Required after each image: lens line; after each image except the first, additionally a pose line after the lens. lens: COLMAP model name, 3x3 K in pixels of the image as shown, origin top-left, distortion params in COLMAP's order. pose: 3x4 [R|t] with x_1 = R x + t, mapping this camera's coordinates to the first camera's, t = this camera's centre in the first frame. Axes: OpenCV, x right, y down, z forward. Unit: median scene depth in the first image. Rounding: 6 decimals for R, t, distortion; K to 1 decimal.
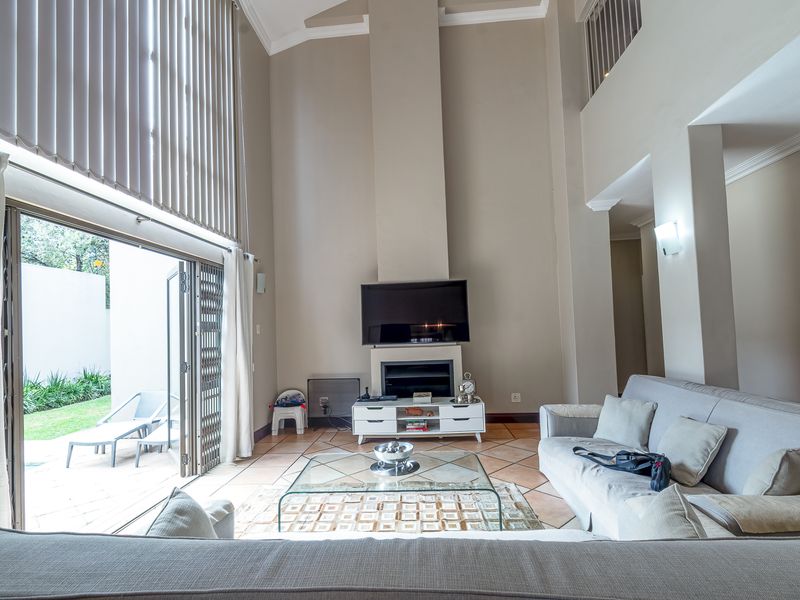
lens RADIAL K [[402.3, 0, 397.9], [0, 402.3, 310.1], [0, 0, 1]] dist [-0.002908, -0.000864]
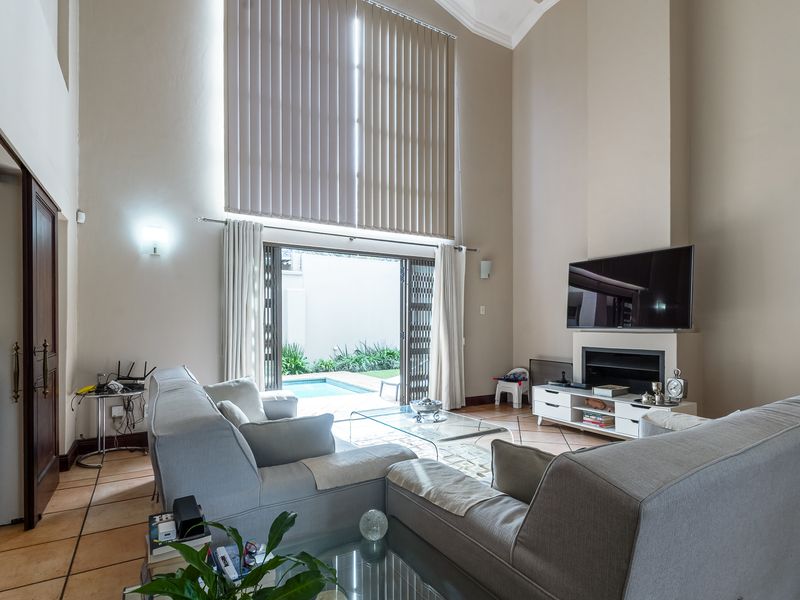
lens RADIAL K [[435.8, 0, 400.2], [0, 435.8, 322.5], [0, 0, 1]] dist [-0.002308, -0.000851]
pose [[0.566623, 0.031277, -0.823383, 0.584650], [0.023938, 0.998233, 0.054392, 0.010764], [0.823629, -0.050530, 0.564873, 0.112788]]
